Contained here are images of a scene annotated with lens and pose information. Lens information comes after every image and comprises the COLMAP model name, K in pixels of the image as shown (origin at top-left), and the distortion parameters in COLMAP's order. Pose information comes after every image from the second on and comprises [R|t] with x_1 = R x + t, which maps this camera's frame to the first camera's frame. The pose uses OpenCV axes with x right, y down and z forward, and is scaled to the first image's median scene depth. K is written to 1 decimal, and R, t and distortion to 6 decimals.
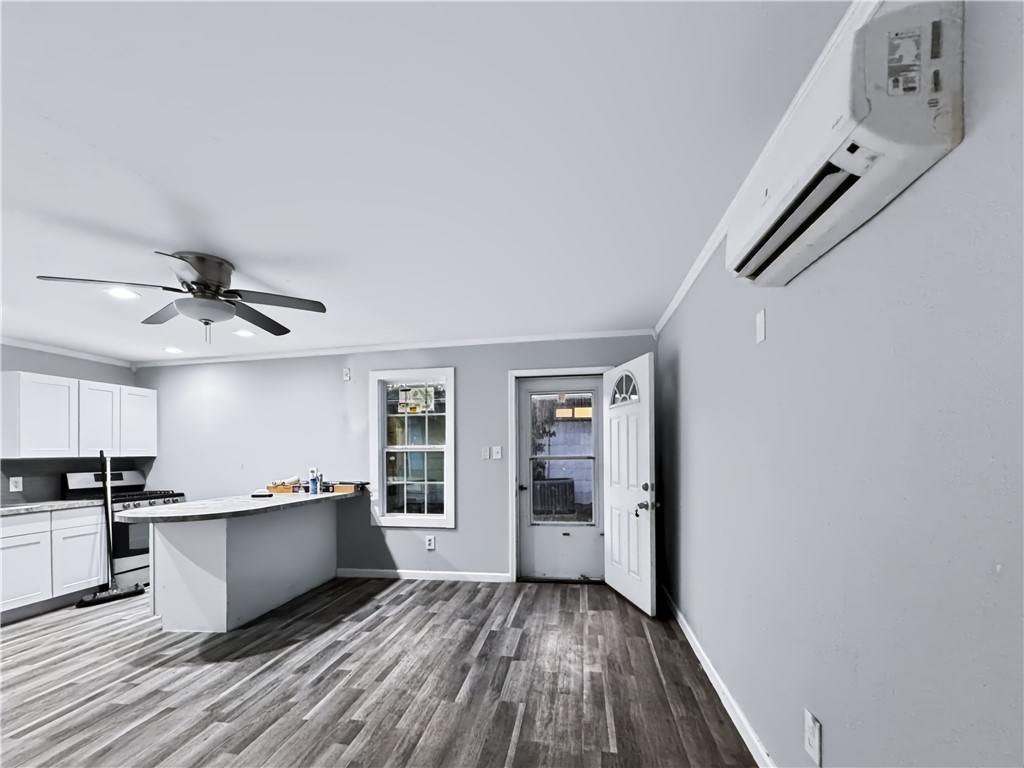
lens RADIAL K [[414.0, 0, 512.0], [0, 414.0, 384.0], [0, 0, 1]] dist [-0.001548, -0.000641]
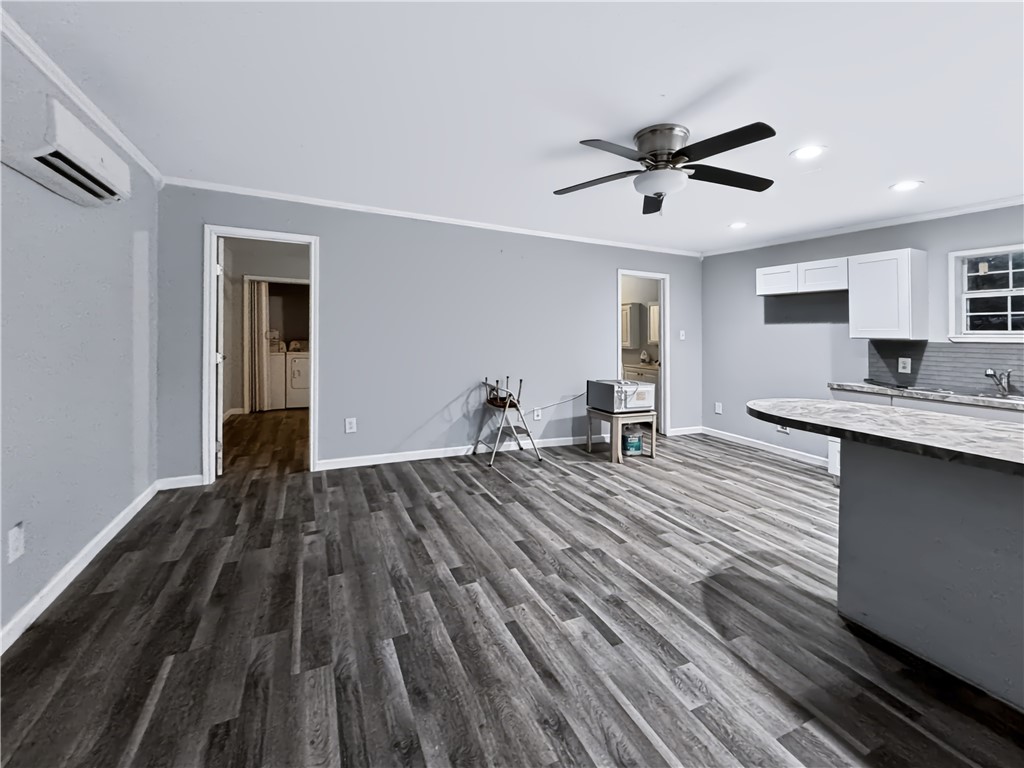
lens RADIAL K [[414.0, 0, 512.0], [0, 414.0, 384.0], [0, 0, 1]] dist [-0.001548, -0.000641]
pose [[-0.817015, 0.063932, -0.573061, 0.086628], [0.080385, 0.996758, -0.003405, 0.270494], [0.570985, -0.048847, -0.819506, 1.616550]]
